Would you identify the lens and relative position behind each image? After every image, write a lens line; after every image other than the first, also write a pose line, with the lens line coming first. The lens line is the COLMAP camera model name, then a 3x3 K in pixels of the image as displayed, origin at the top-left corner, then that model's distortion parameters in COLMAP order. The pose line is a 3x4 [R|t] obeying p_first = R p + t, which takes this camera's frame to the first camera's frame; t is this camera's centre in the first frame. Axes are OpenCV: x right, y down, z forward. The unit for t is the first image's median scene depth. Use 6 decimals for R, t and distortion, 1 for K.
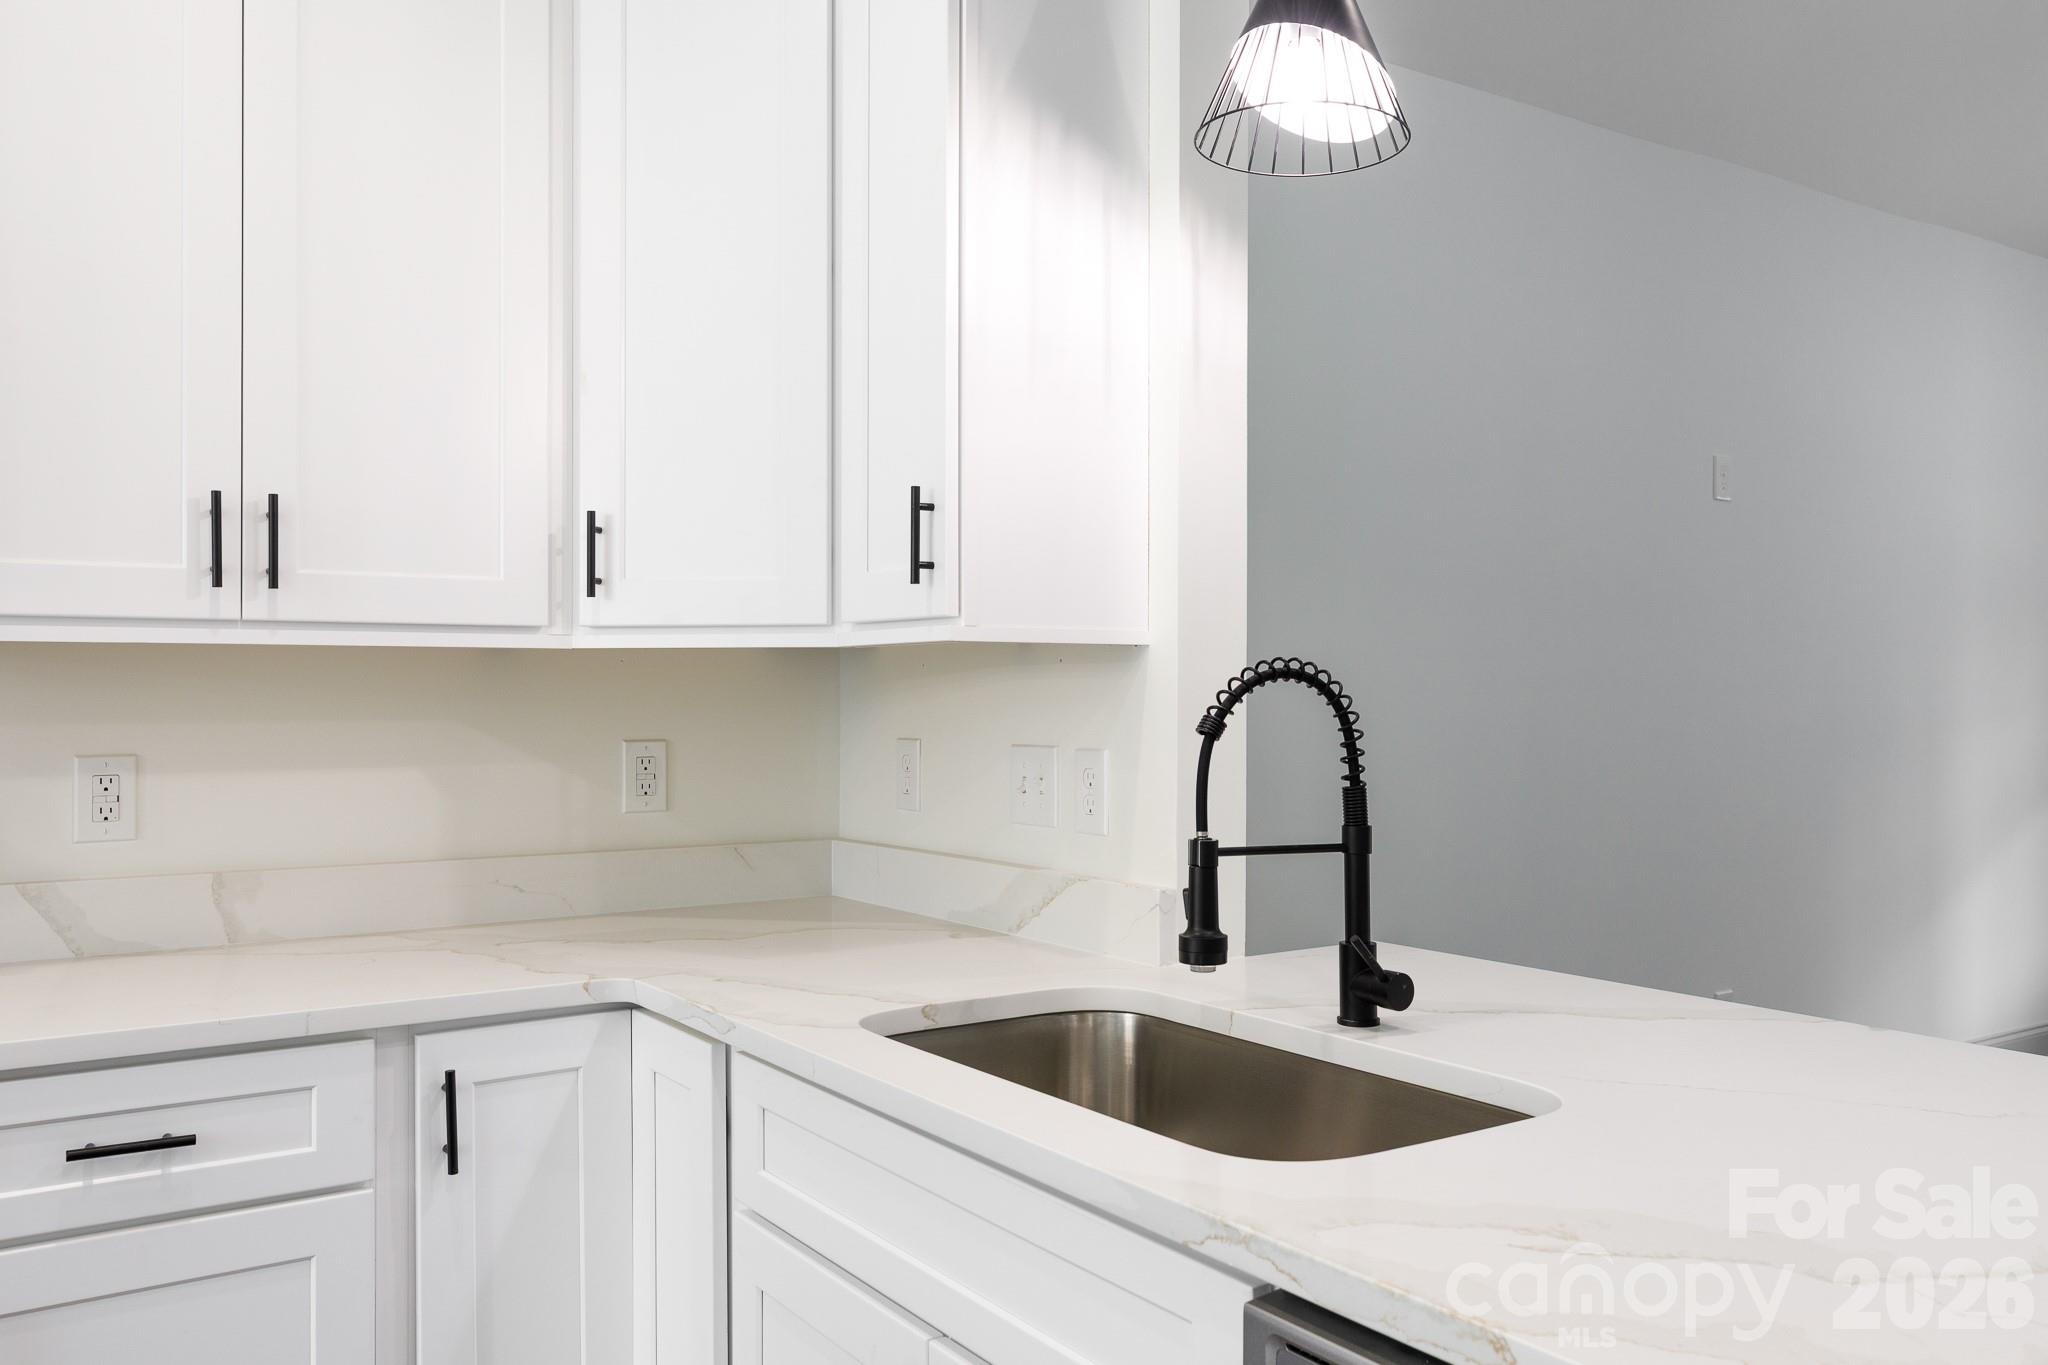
lens RADIAL K [[1643.3, 0, 1020.9], [0, 1643.3, 677.4], [0, 0, 1]] dist [0.000798, -0.000497]
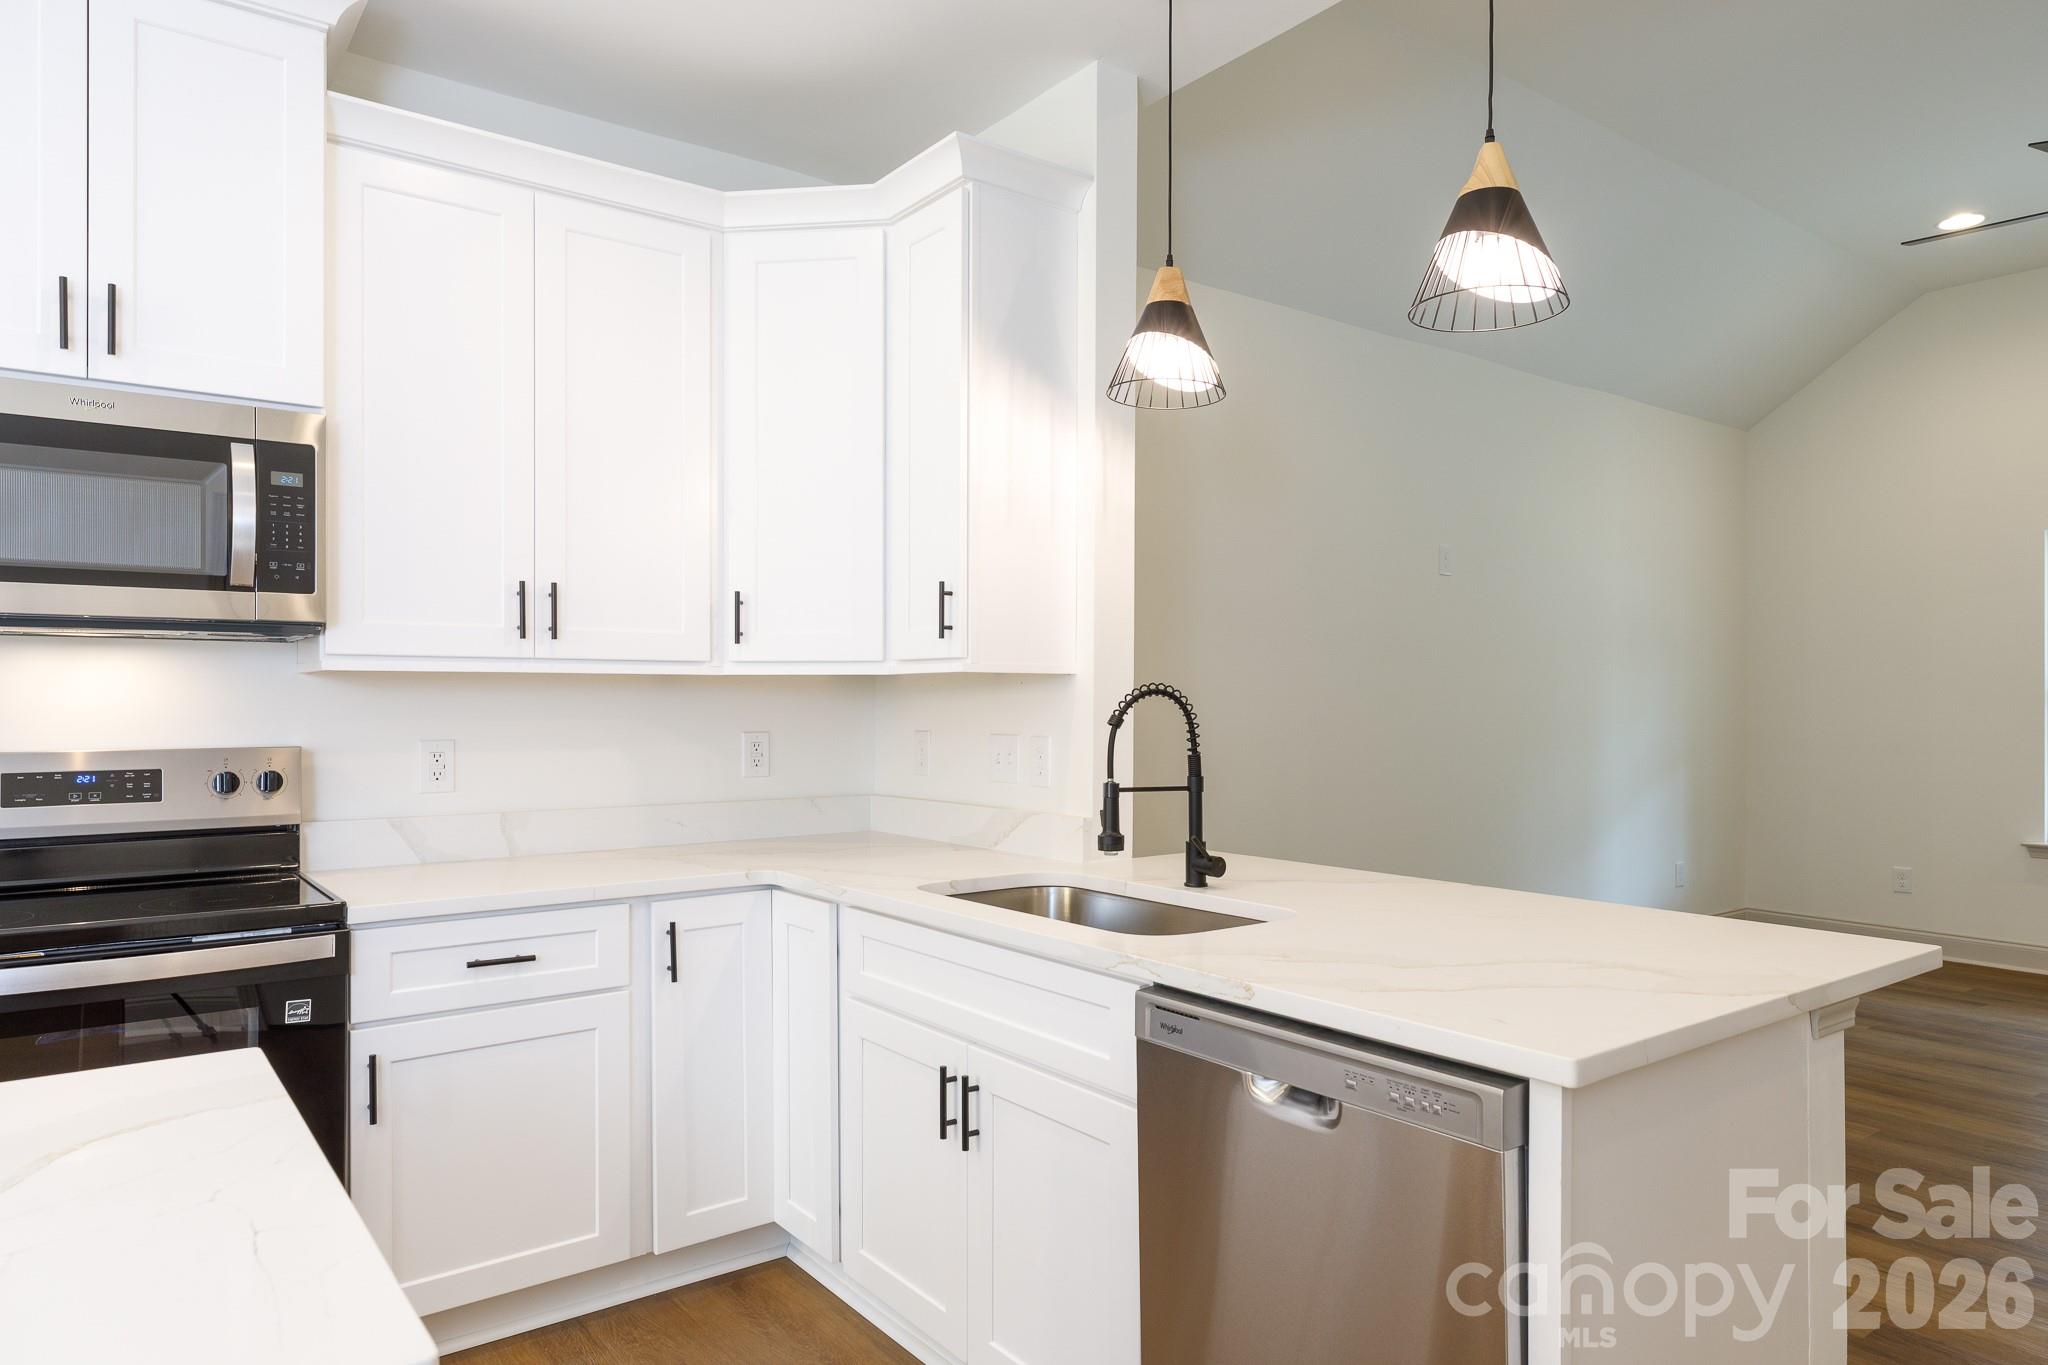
lens RADIAL K [[1303.3, 0, 1027.0], [0, 1303.3, 691.0], [0, 0, 1]] dist [0.000782, 0.000104]
pose [[0.998240, 0.002159, 0.059268, -0.056730], [-0.002152, 0.999998, -0.000185, -0.002347], [-0.059269, 0.000057, 0.998242, -0.364186]]
